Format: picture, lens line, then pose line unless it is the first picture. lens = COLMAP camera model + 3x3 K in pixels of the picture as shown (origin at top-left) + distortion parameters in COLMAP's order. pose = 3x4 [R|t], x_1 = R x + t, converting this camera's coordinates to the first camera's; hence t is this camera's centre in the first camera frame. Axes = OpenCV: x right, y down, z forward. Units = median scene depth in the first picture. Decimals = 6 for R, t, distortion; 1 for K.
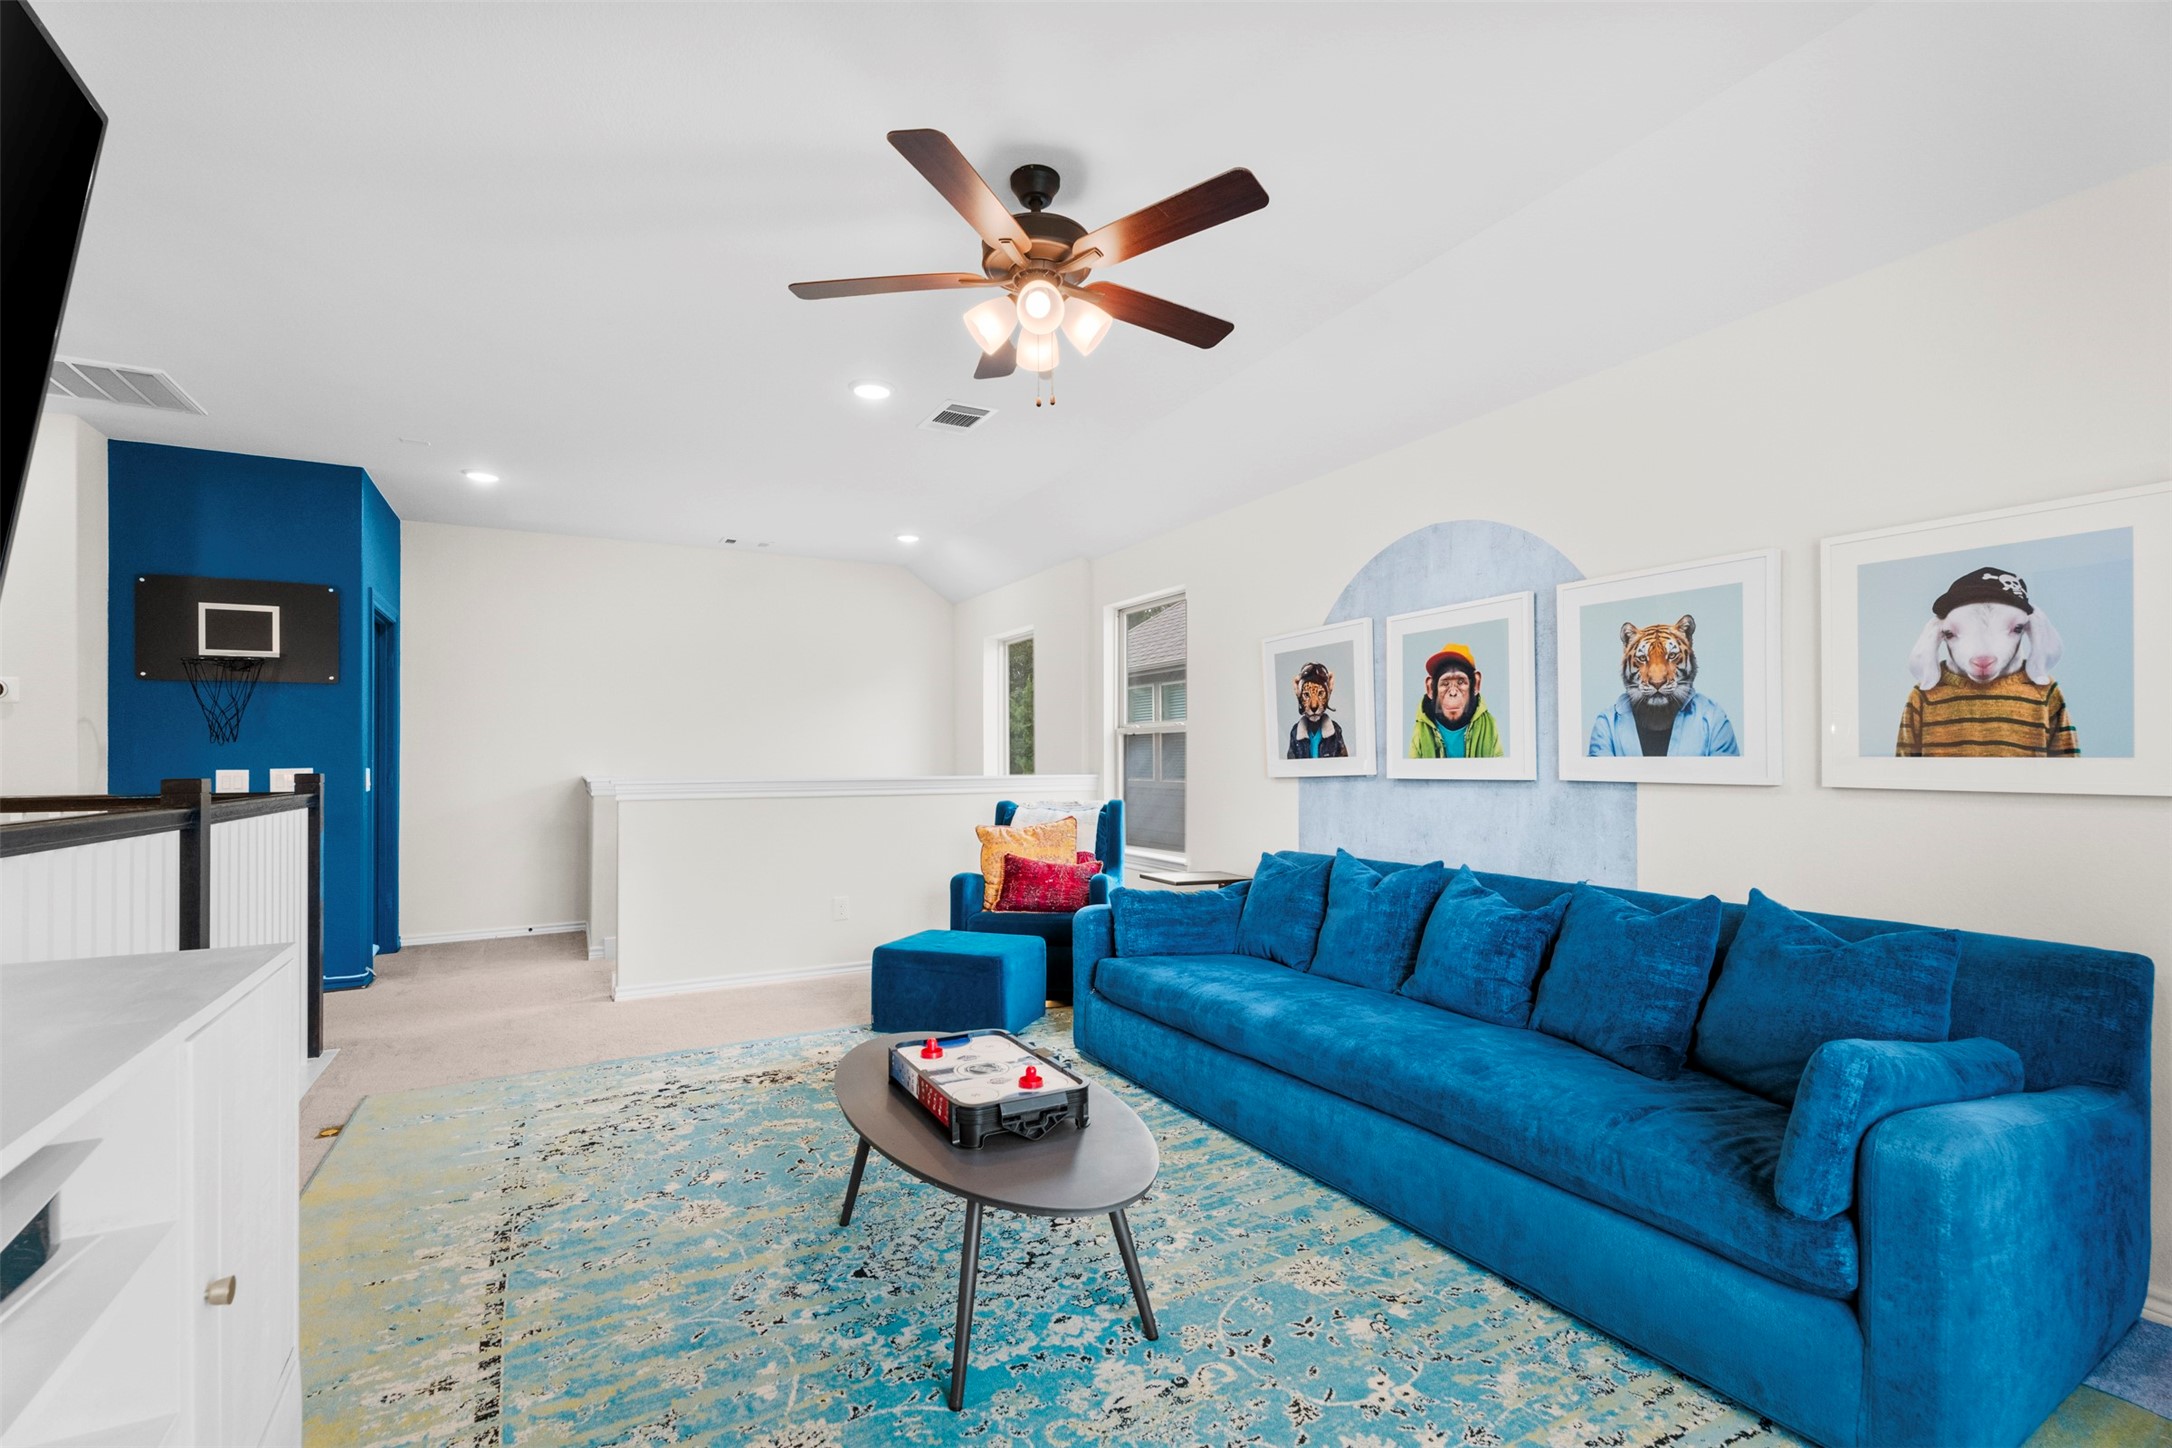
lens RADIAL K [[992.5, 0, 1075.9], [0, 992.5, 744.3], [0, 0, 1]] dist [0.008024, -0.002322]
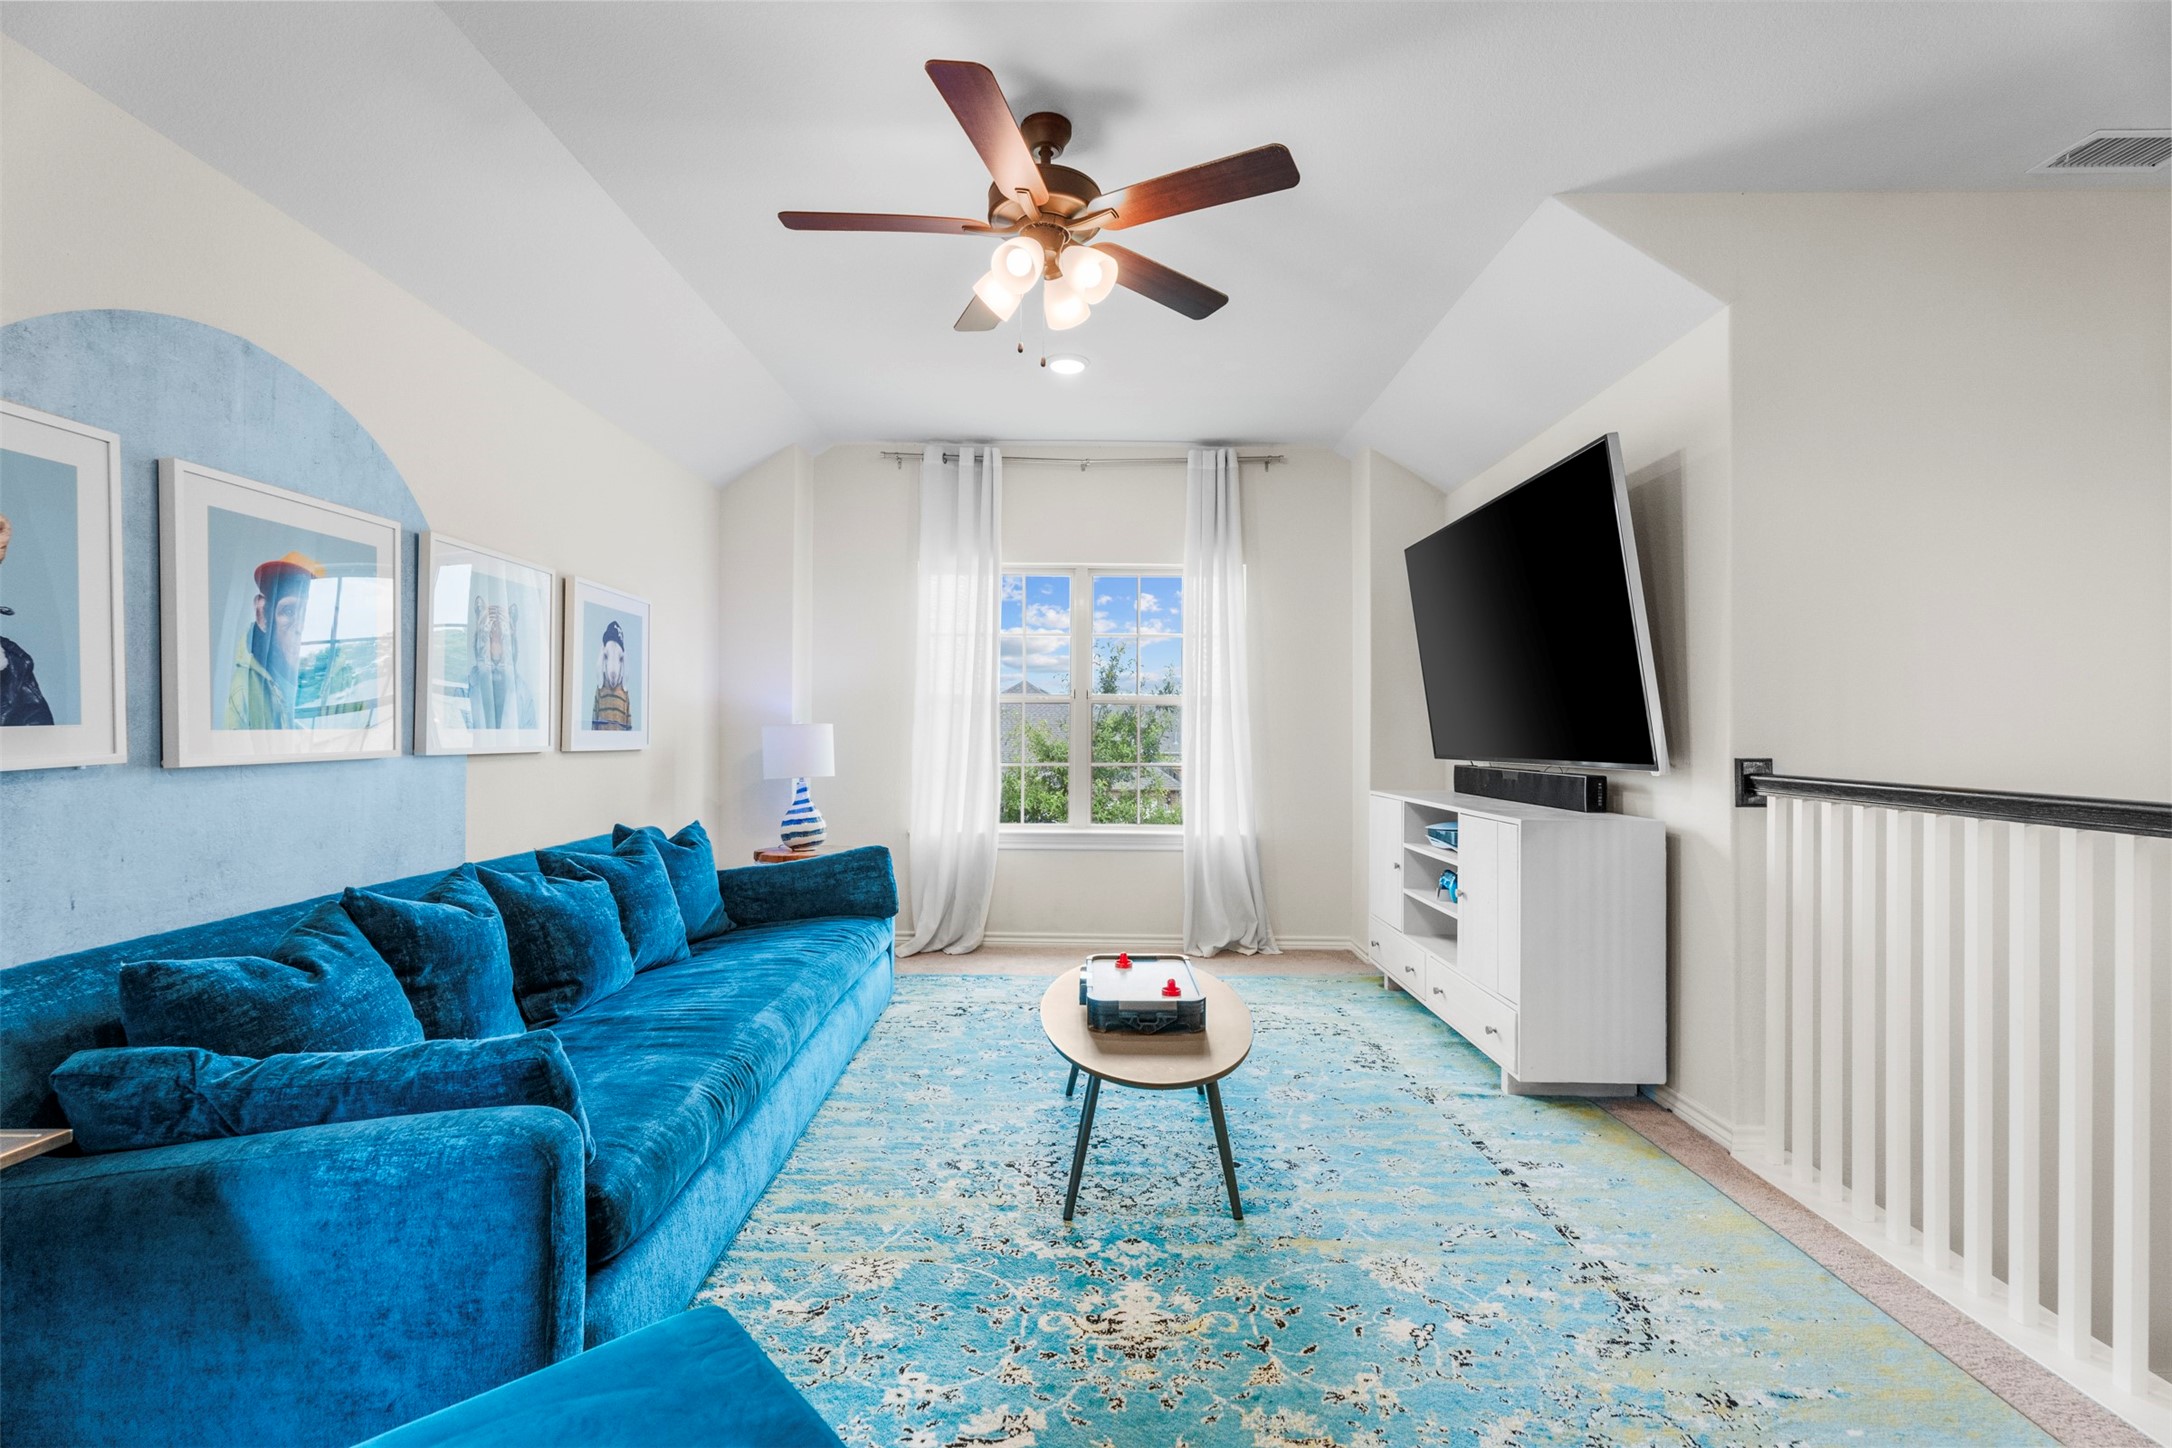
lens RADIAL K [[992.5, 0, 1081.8], [0, 992.5, 730.4], [0, 0, 1]] dist [0.008024, -0.002322]
pose [[-0.886796, -0.000393, 0.462161, -0.512243], [-0.008162, 0.999857, -0.014811, 0.026194], [-0.462089, -0.016906, -0.886672, 1.821525]]
